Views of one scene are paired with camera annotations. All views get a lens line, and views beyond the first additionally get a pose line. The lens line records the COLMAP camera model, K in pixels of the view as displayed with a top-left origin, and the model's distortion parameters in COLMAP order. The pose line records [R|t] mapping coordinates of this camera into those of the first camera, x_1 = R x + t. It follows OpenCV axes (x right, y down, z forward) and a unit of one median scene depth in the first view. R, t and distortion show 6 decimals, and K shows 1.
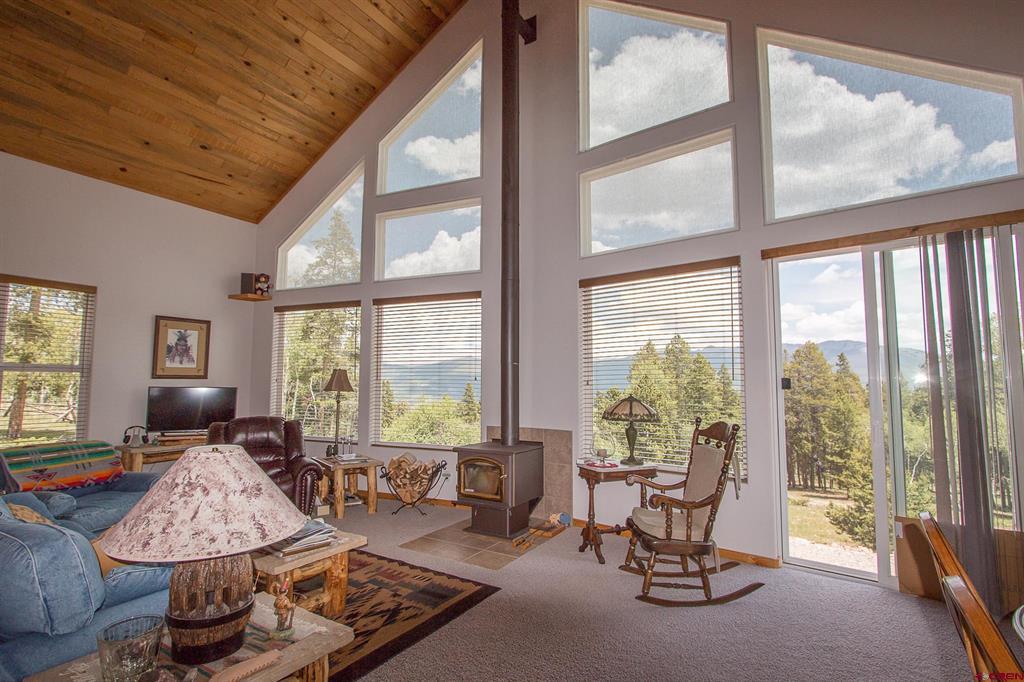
lens RADIAL K [[495.7, 0, 503.5], [0, 495.7, 342.1], [0, 0, 1]] dist [-0.014862, 0.000342]
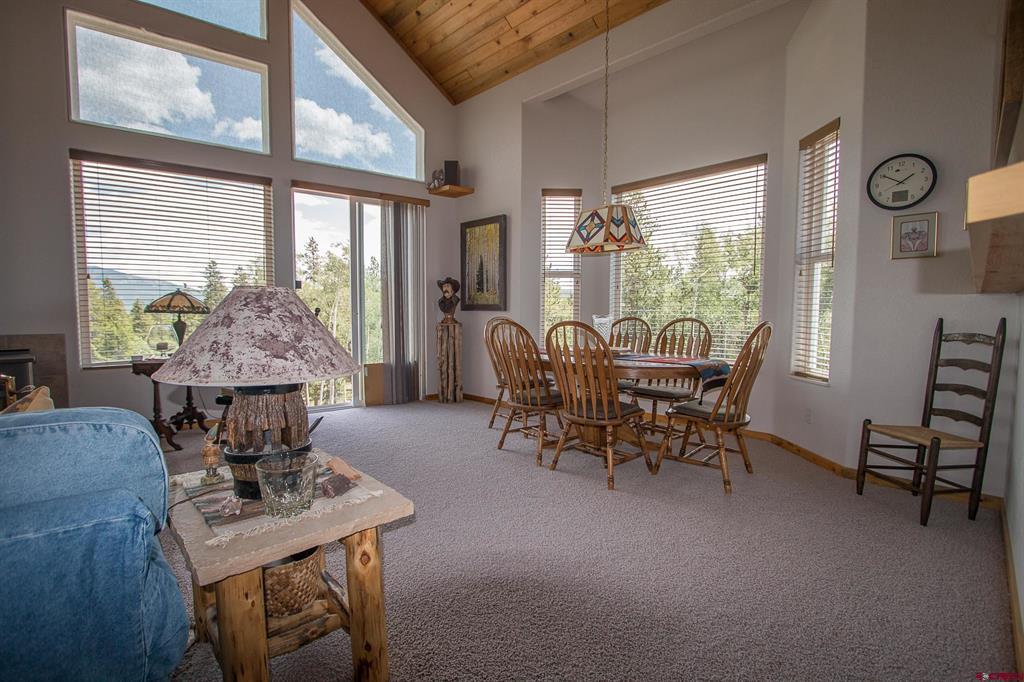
lens RADIAL K [[468.3, 0, 502.1], [0, 468.3, 342.1], [0, 0, 1]] dist [-0.014510, 0.000730]
pose [[0.236721, -0.065879, 0.969341, -0.530390], [-0.079644, 0.993025, 0.086938, 0.081321], [-0.968308, -0.097783, 0.229823, 0.140100]]
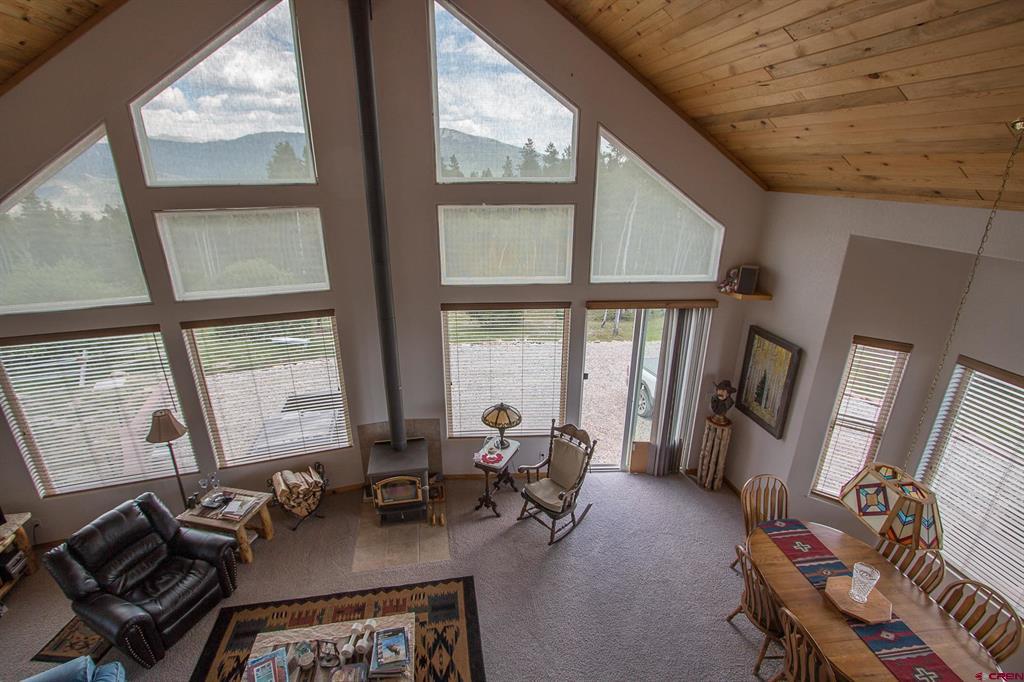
lens RADIAL K [[468.3, 0, 502.1], [0, 468.3, 342.1], [0, 0, 1]] dist [-0.014510, 0.000730]
pose [[0.748129, -0.236797, 0.619863, -0.540191], [-0.047789, 0.912503, 0.406268, -0.611281], [-0.661830, -0.333564, 0.671354, 0.178406]]
